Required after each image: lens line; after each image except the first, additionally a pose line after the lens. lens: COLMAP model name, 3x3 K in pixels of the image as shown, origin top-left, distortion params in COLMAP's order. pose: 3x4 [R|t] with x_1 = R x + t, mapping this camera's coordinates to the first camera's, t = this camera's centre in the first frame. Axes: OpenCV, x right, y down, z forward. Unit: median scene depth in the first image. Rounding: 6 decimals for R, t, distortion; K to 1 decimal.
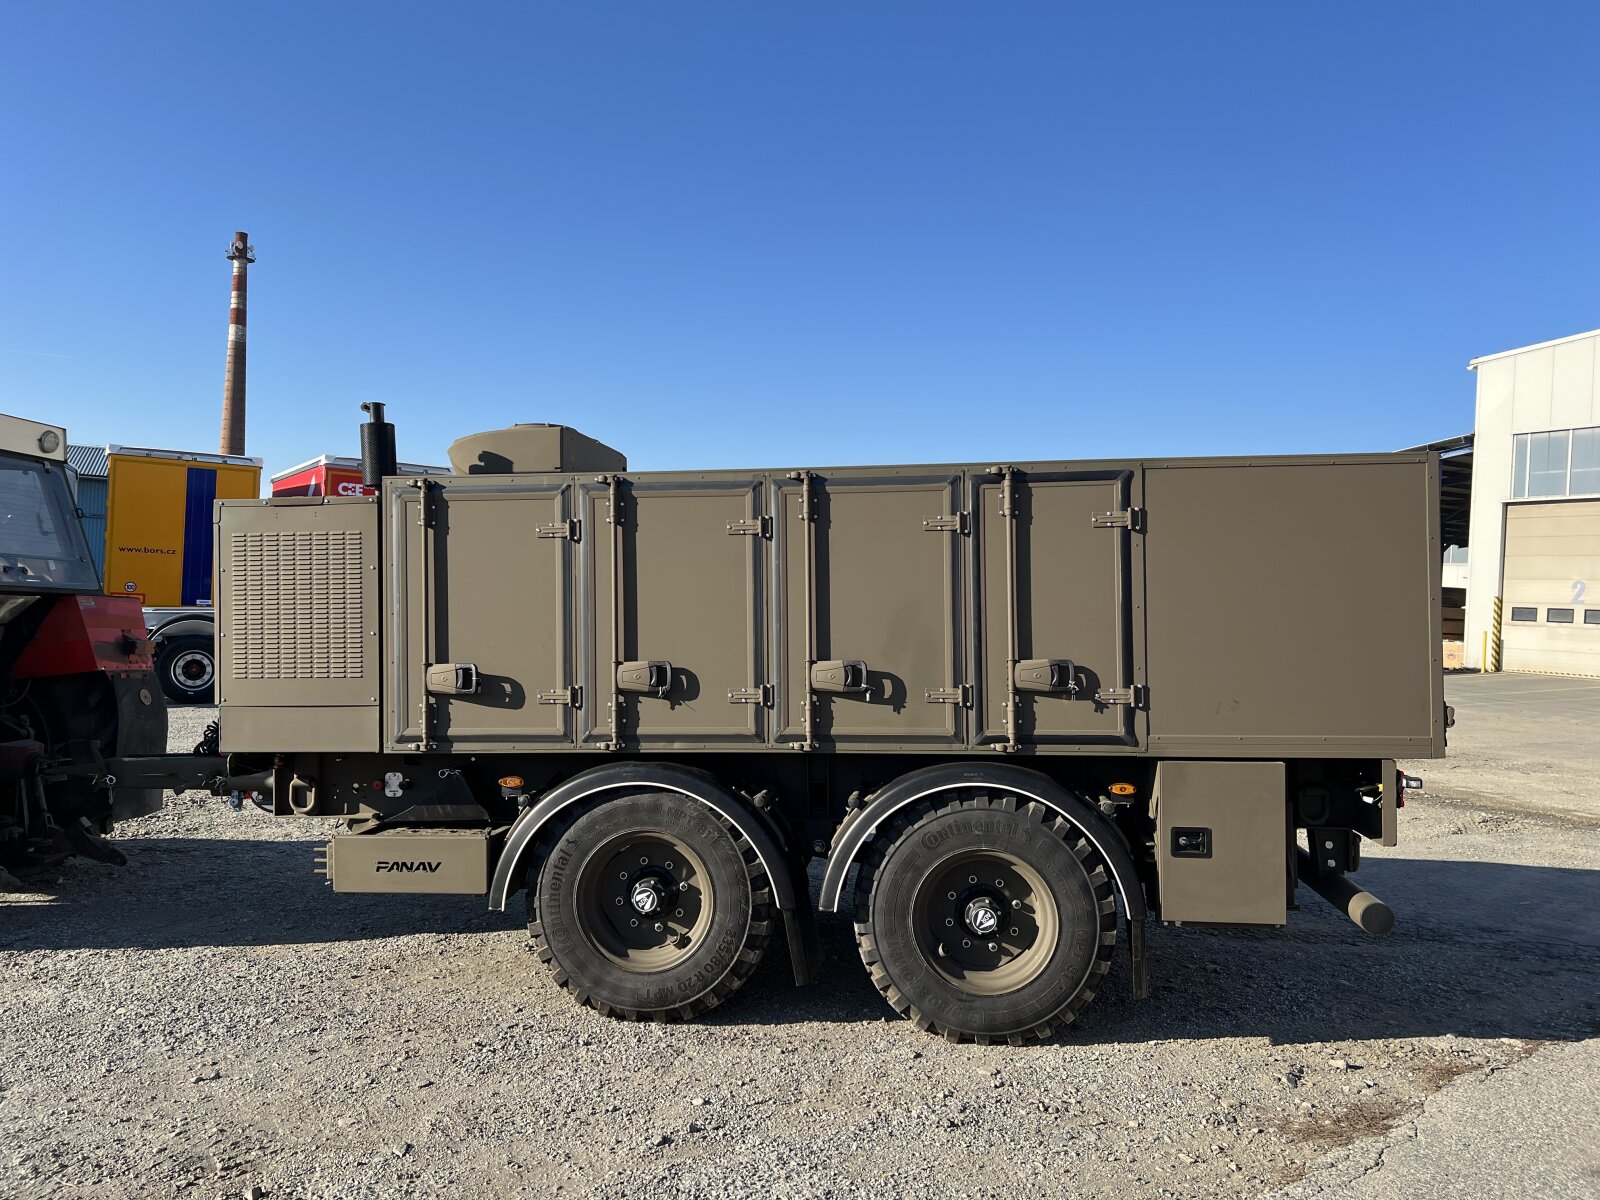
lens RADIAL K [[1211.1, 0, 792.5], [0, 1211.1, 591.0], [0, 0, 1]] dist [0.041345, -0.041496]
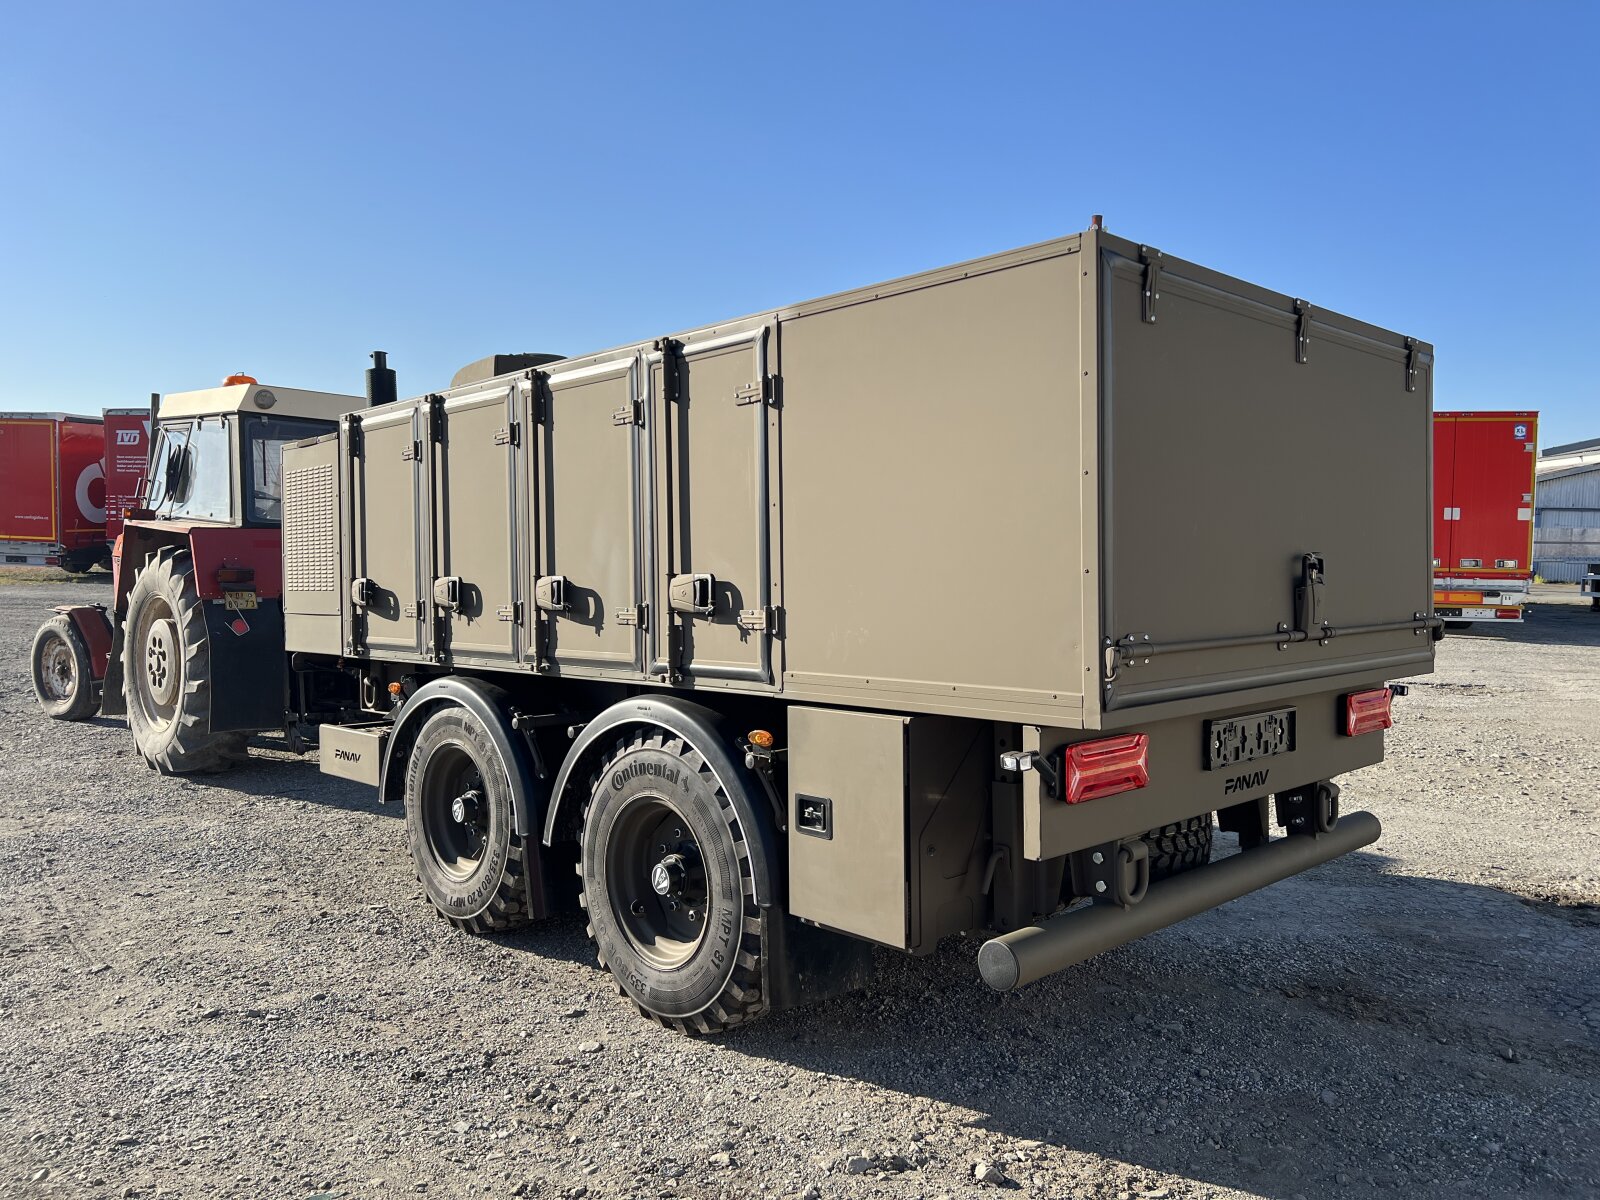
lens RADIAL K [[1211.1, 0, 805.6], [0, 1211.1, 593.3], [0, 0, 1]] dist [0.041345, -0.041496]
pose [[0.771051, 0.011785, -0.636665, 0.765061], [0.008606, 0.999545, 0.028924, 0.046029], [0.636716, -0.027780, 0.770598, 0.410565]]
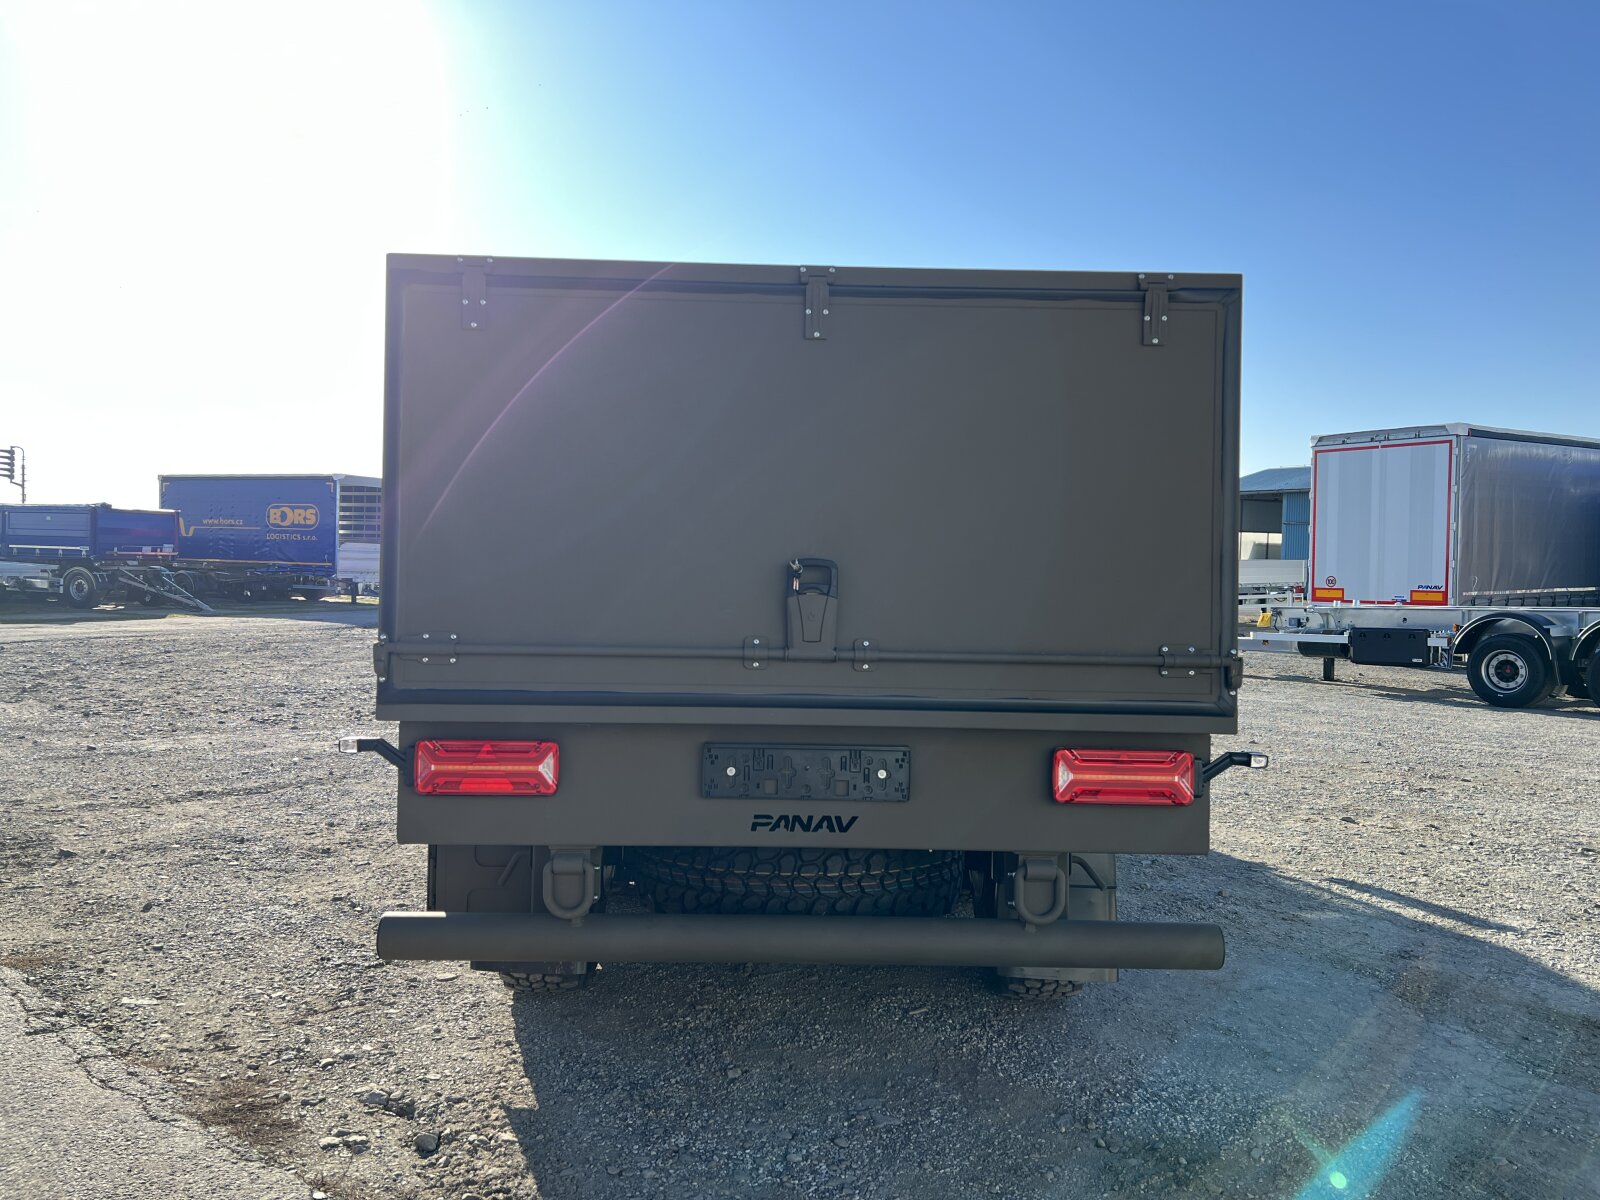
lens RADIAL K [[1211.1, 0, 793.5], [0, 1211.1, 605.1], [0, 0, 1]] dist [0.041345, -0.041496]
pose [[0.130786, 0.000255, -0.991411, 1.144511], [-0.011425, 0.999934, -0.001250, 0.069150], [0.991345, 0.011490, 0.130780, 1.074168]]
